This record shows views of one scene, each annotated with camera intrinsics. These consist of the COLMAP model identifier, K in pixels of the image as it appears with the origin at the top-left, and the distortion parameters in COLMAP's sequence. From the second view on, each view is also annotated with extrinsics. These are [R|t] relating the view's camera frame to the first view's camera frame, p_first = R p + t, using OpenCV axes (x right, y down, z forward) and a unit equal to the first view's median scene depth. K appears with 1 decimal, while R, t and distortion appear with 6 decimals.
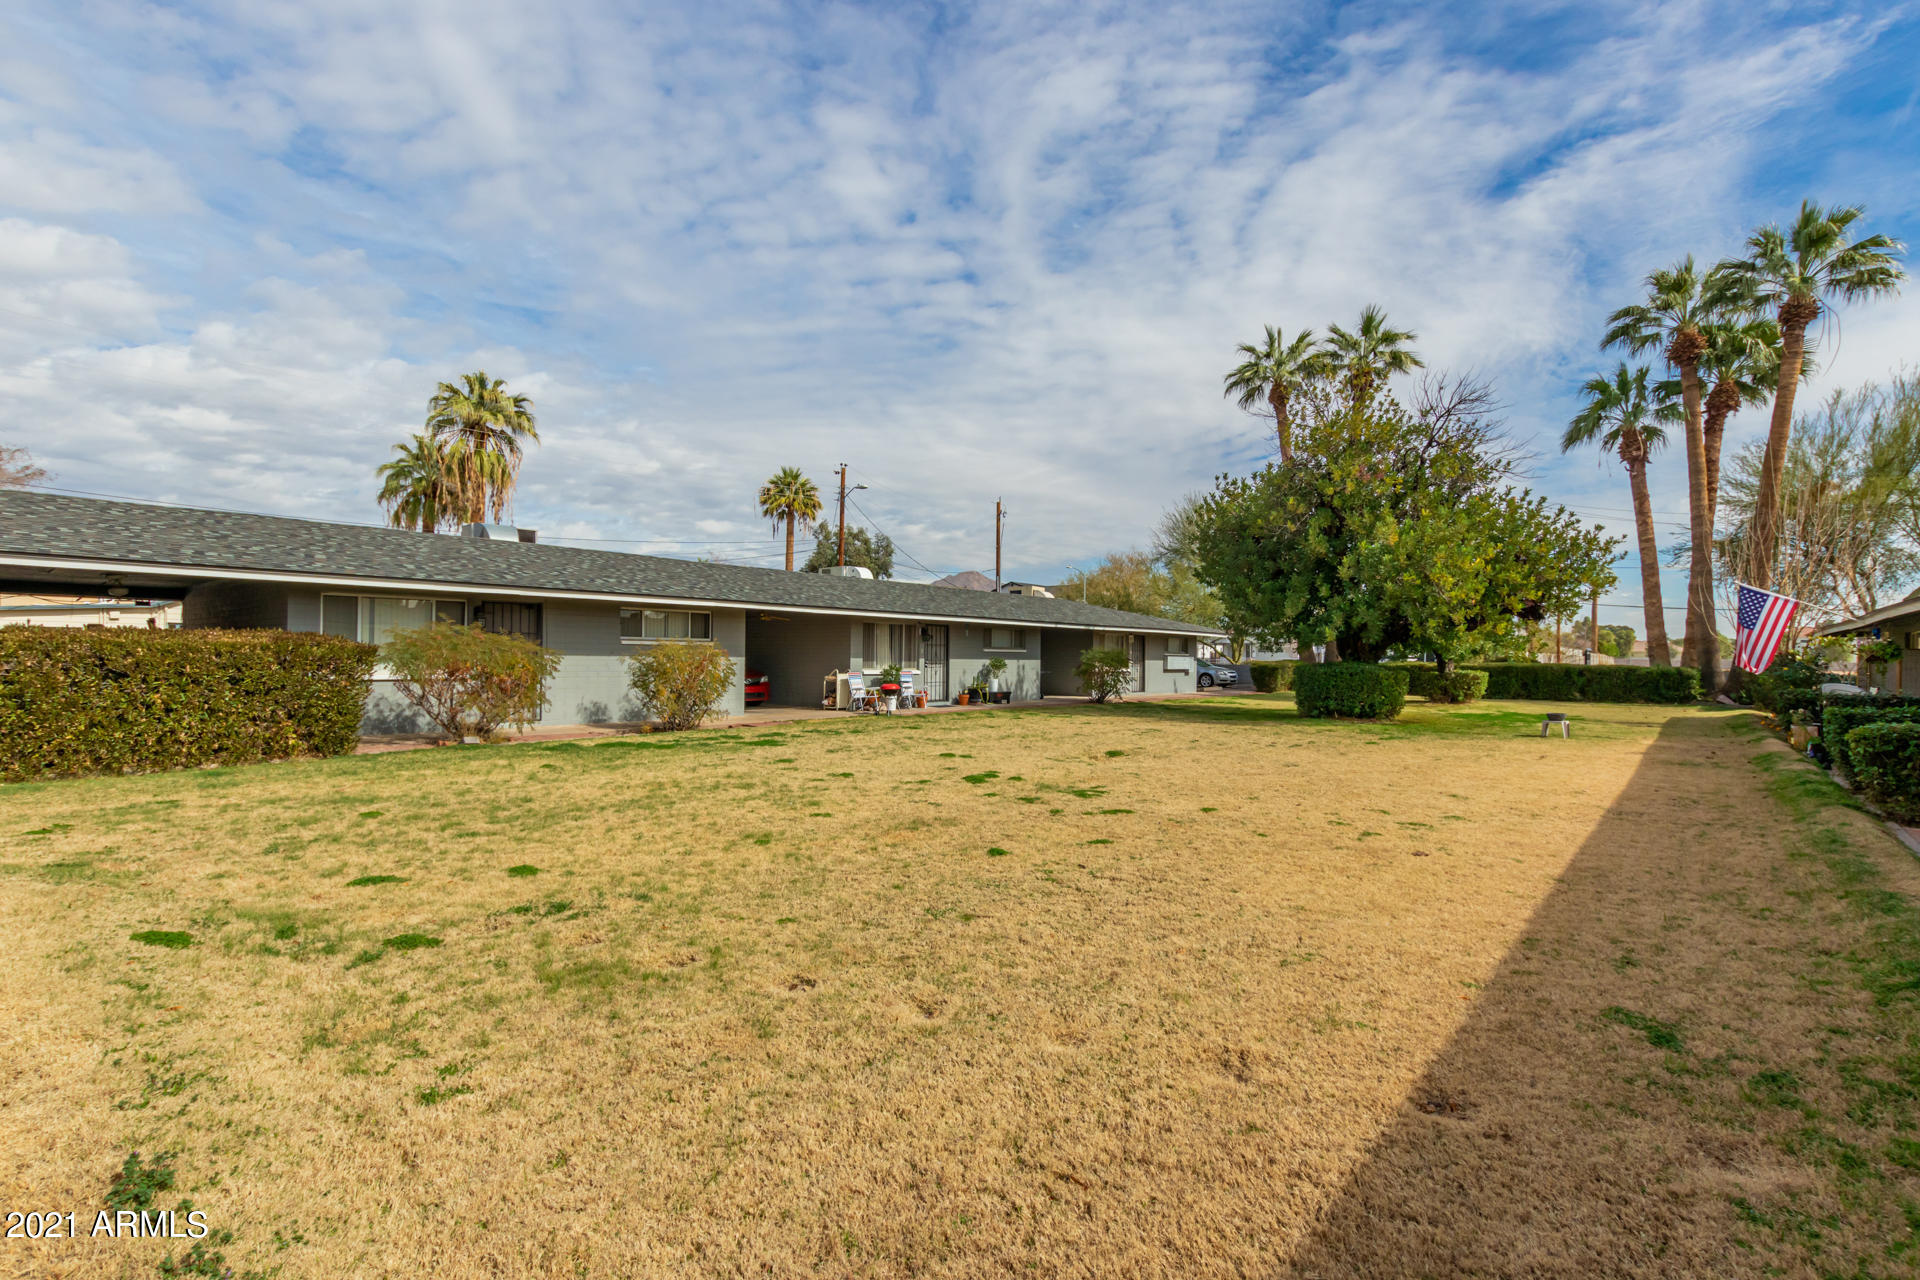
lens RADIAL K [[898.4, 0, 960.0], [0, 898.4, 640.0], [0, 0, 1]] dist [-0.000277, -0.000188]
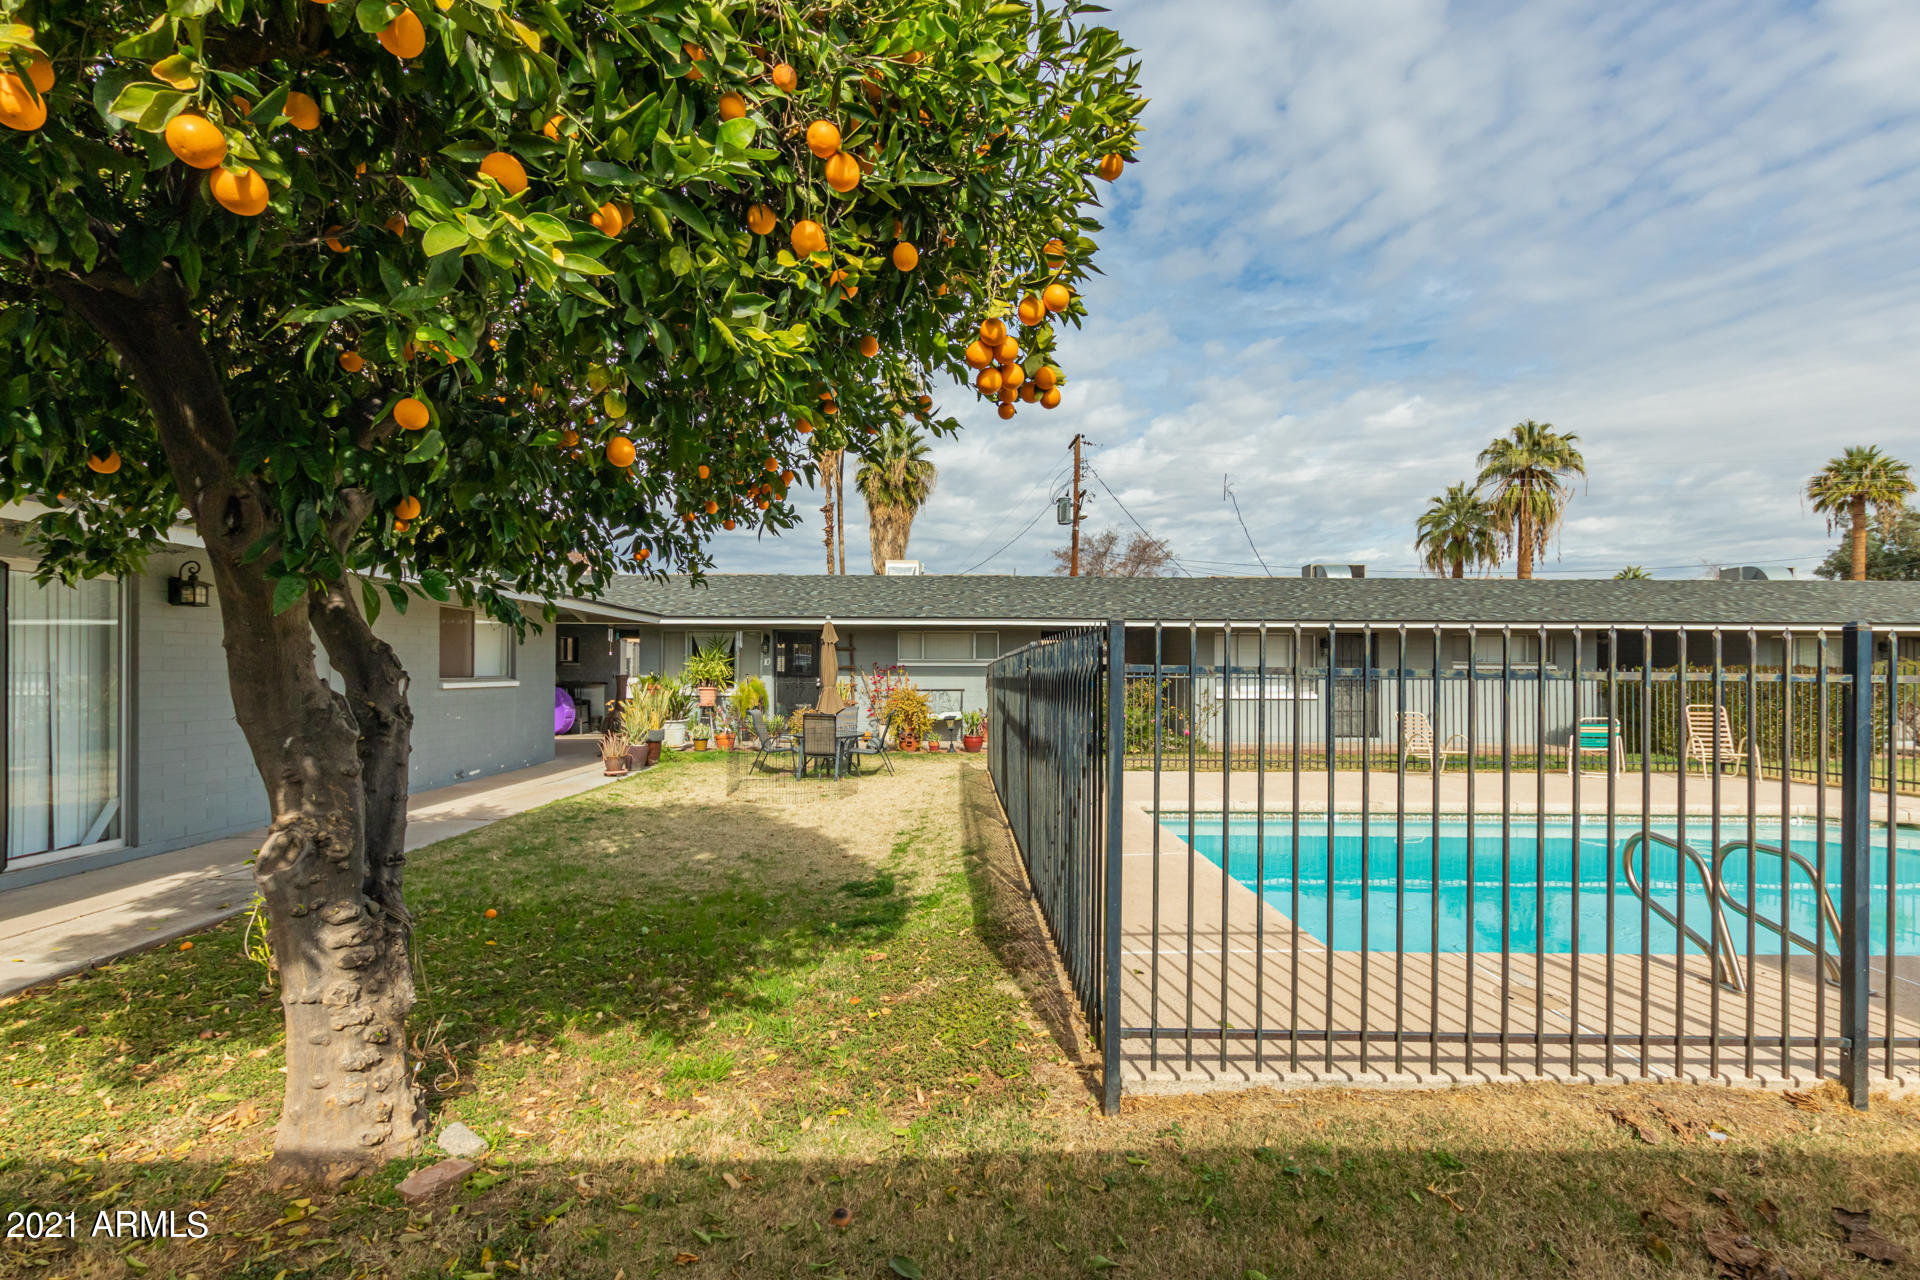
lens RADIAL K [[898.4, 0, 960.0], [0, 898.4, 640.0], [0, 0, 1]] dist [-0.000277, -0.000188]
pose [[0.642362, -0.036353, -0.765539, -0.065222], [0.018651, 0.999320, -0.031805, -0.002822], [0.766174, 0.006152, 0.642603, -0.113378]]
